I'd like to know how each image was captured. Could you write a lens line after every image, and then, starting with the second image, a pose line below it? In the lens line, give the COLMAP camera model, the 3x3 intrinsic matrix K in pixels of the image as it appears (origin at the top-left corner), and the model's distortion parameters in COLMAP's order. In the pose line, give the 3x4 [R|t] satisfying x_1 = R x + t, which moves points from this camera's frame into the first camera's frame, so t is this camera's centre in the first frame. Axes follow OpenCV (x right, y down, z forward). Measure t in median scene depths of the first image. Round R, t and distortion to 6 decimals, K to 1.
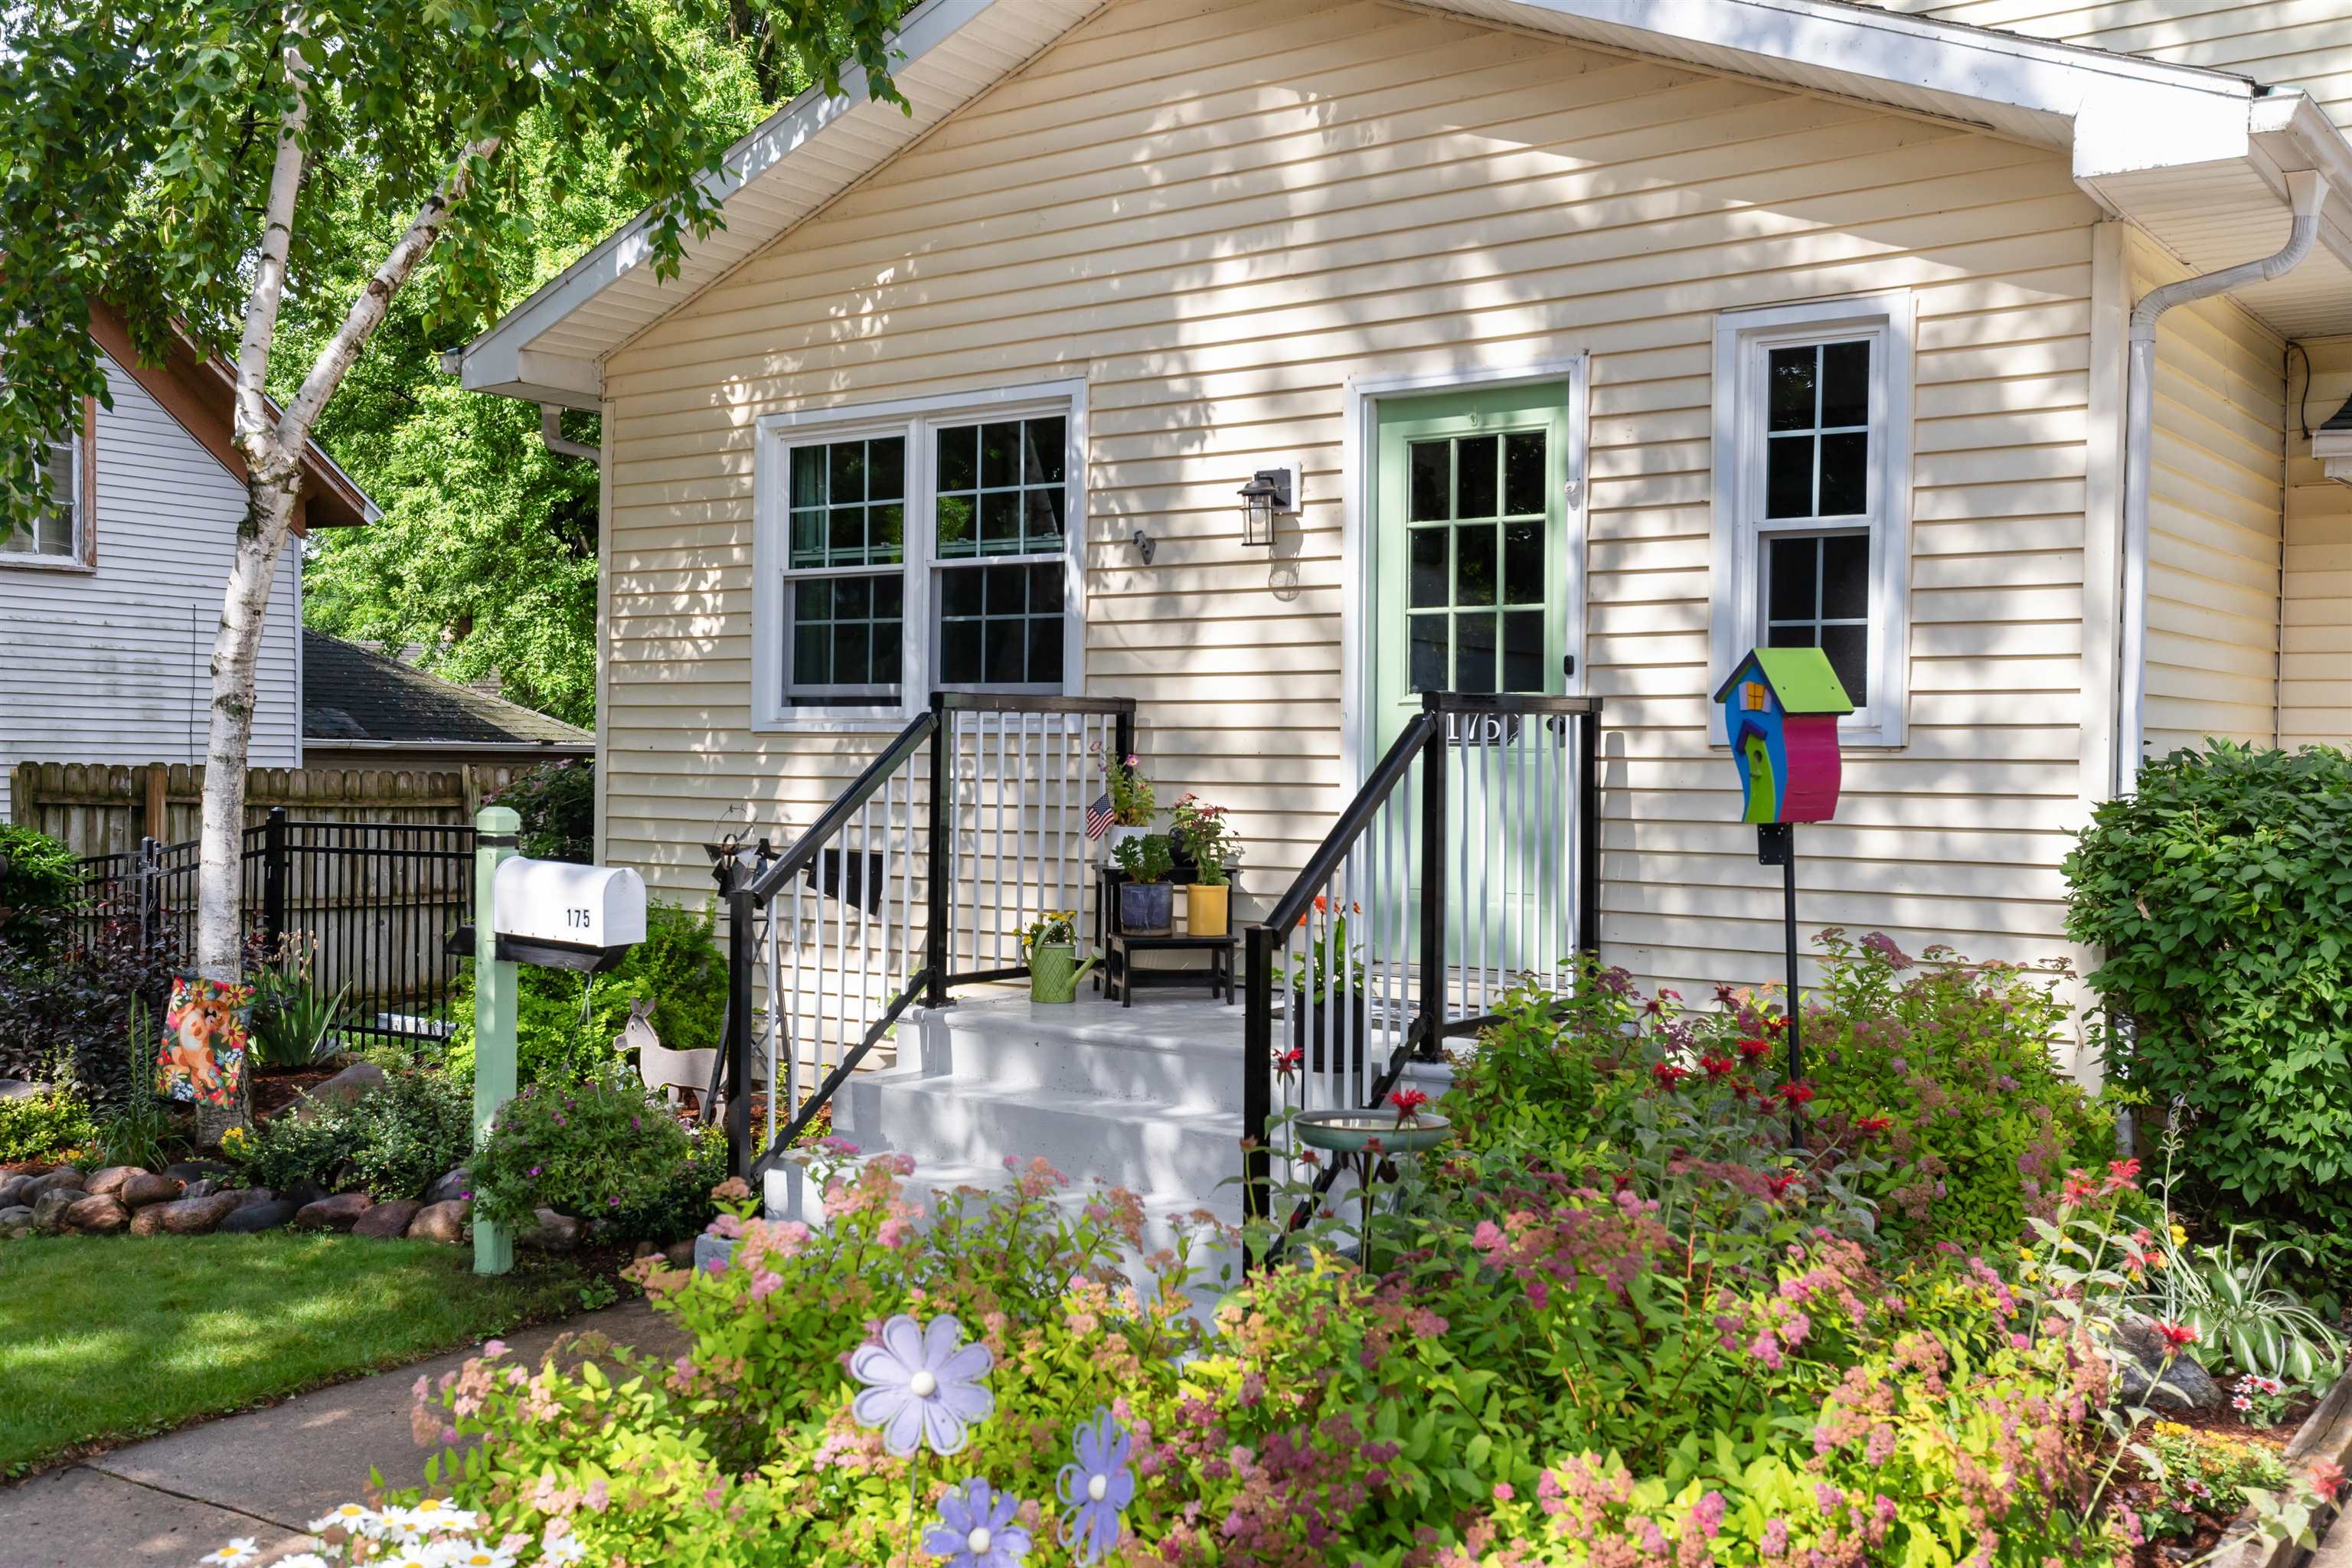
lens RADIAL K [[2245.5, 0, 1176.0], [0, 2245.5, 784.0], [0, 0, 1]] dist [0.003596, -0.008541]
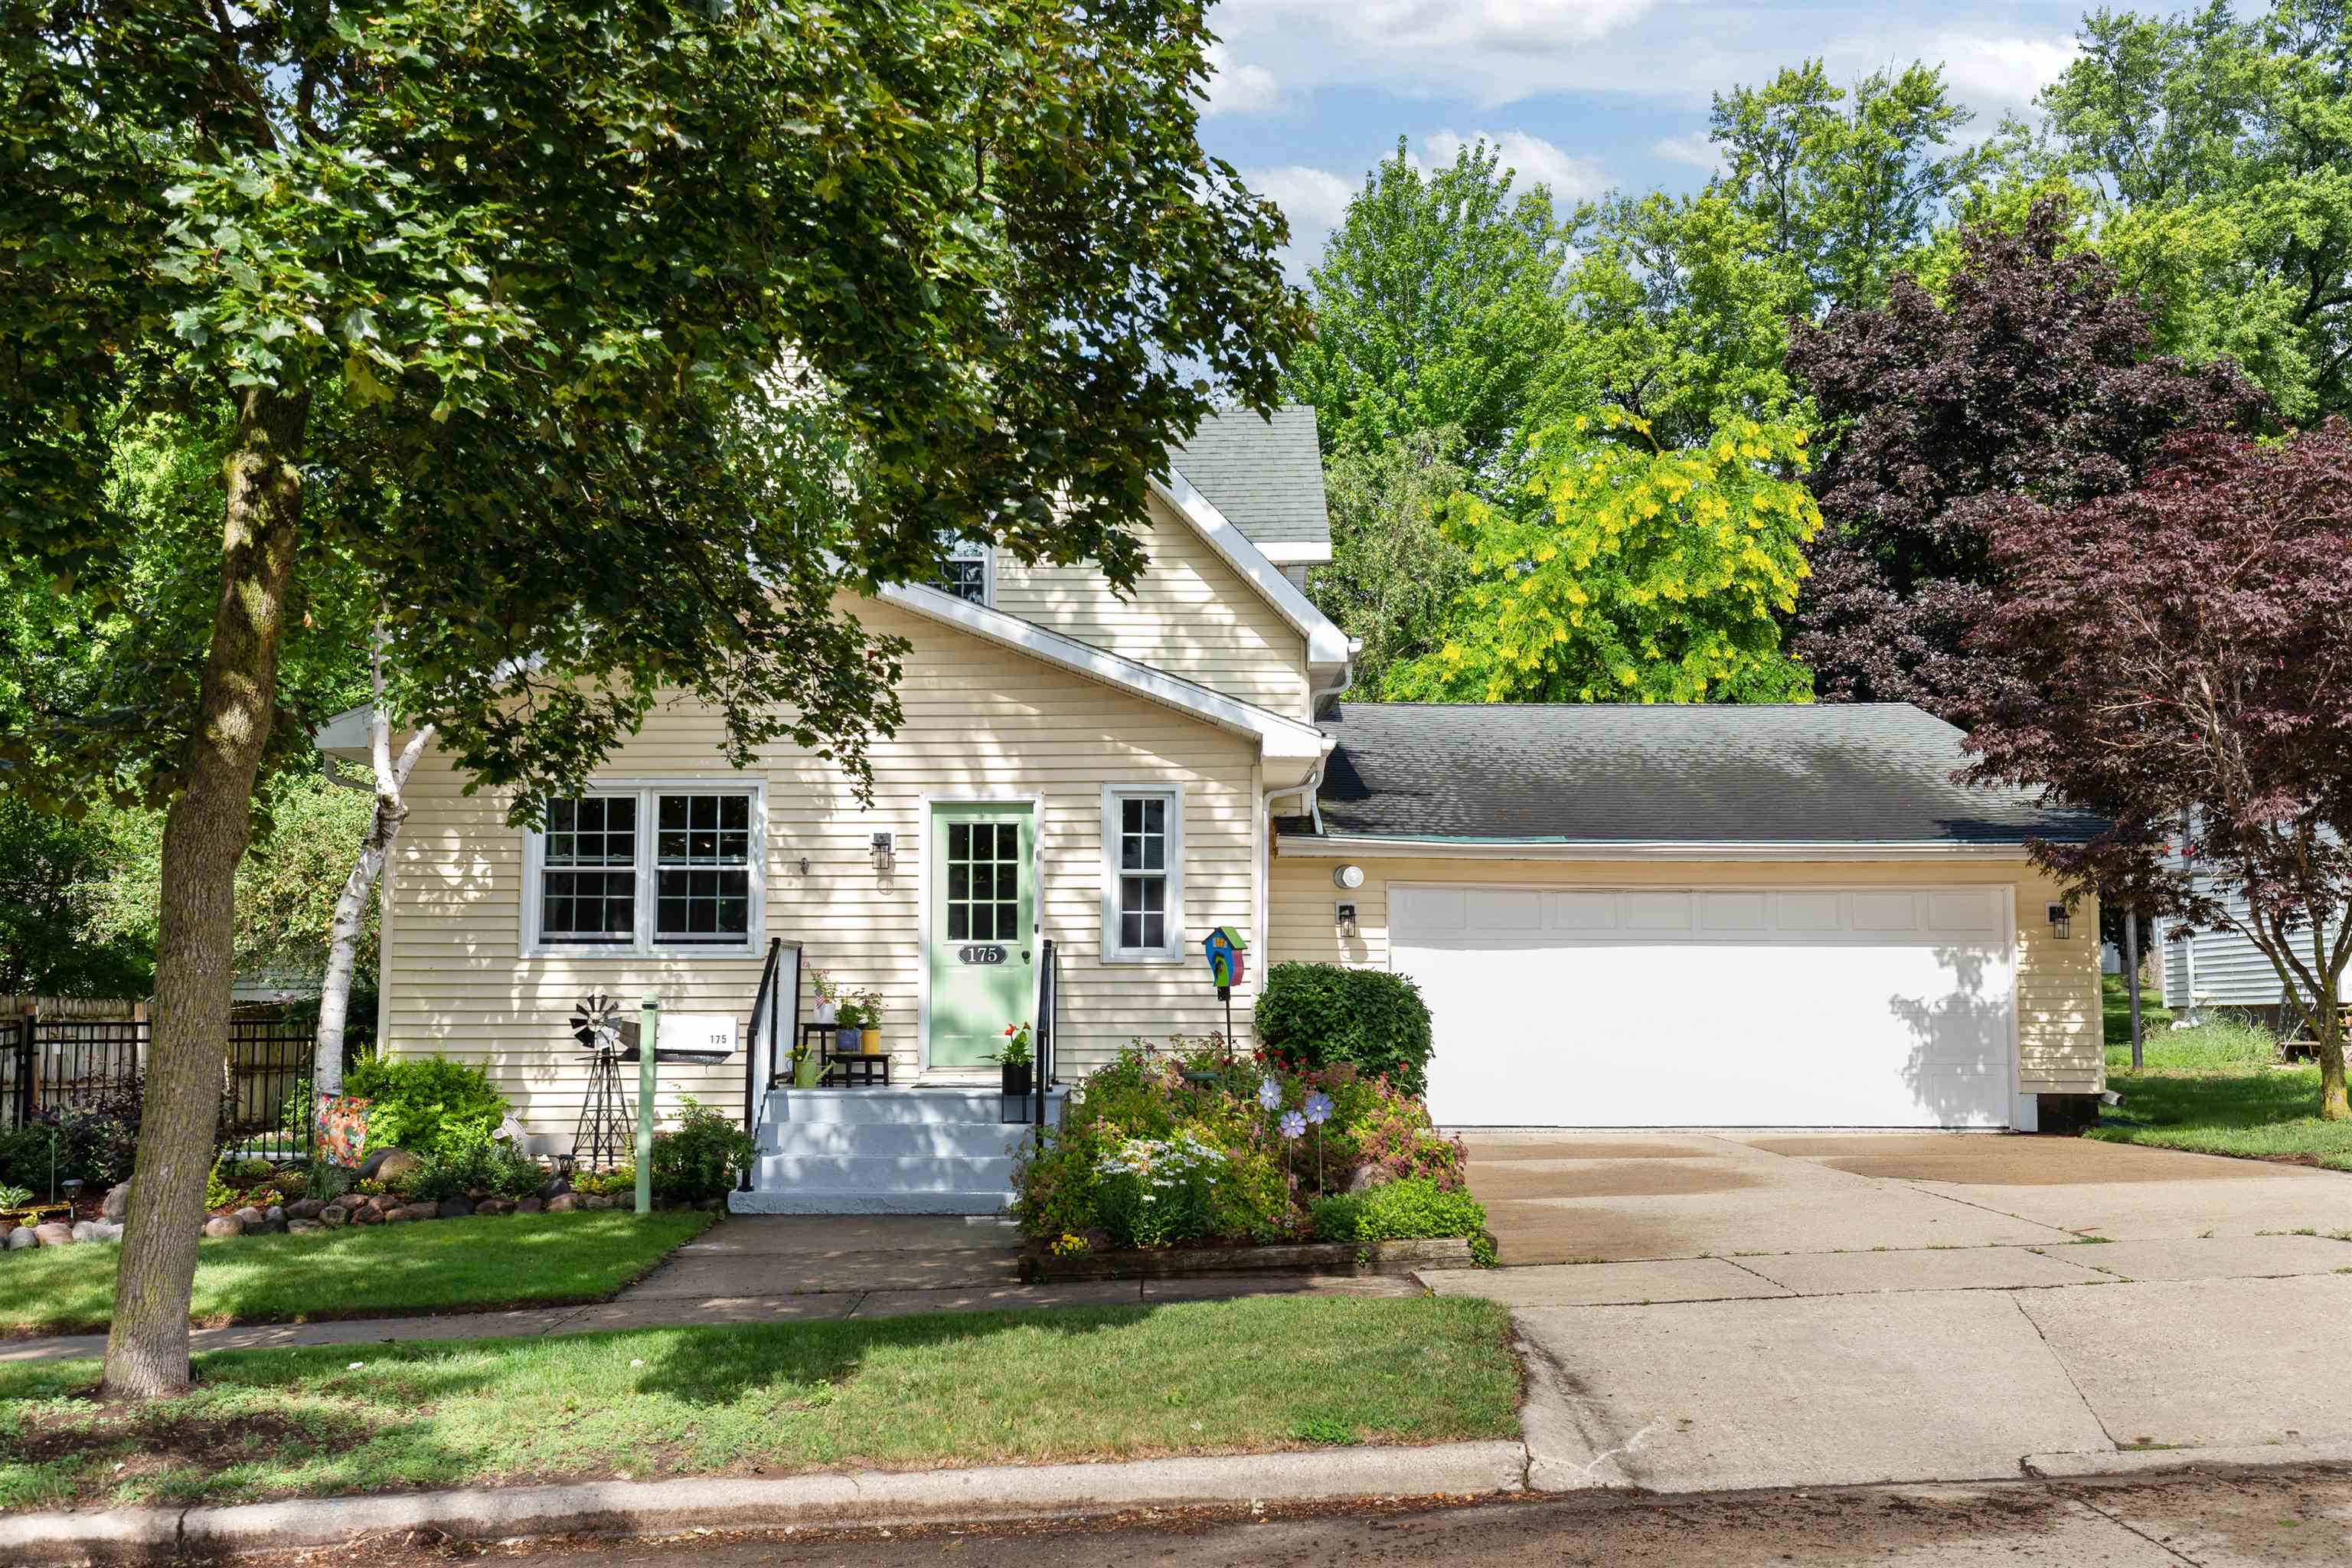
lens RADIAL K [[2245.5, 0, 1176.0], [0, 2245.5, 784.0], [0, 0, 1]] dist [0.003596, -0.008541]
pose [[0.800436, 0.048789, 0.597430, -0.999385], [0.016164, 0.994563, -0.102876, 0.035686], [-0.599201, 0.092002, 0.795295, -0.845432]]
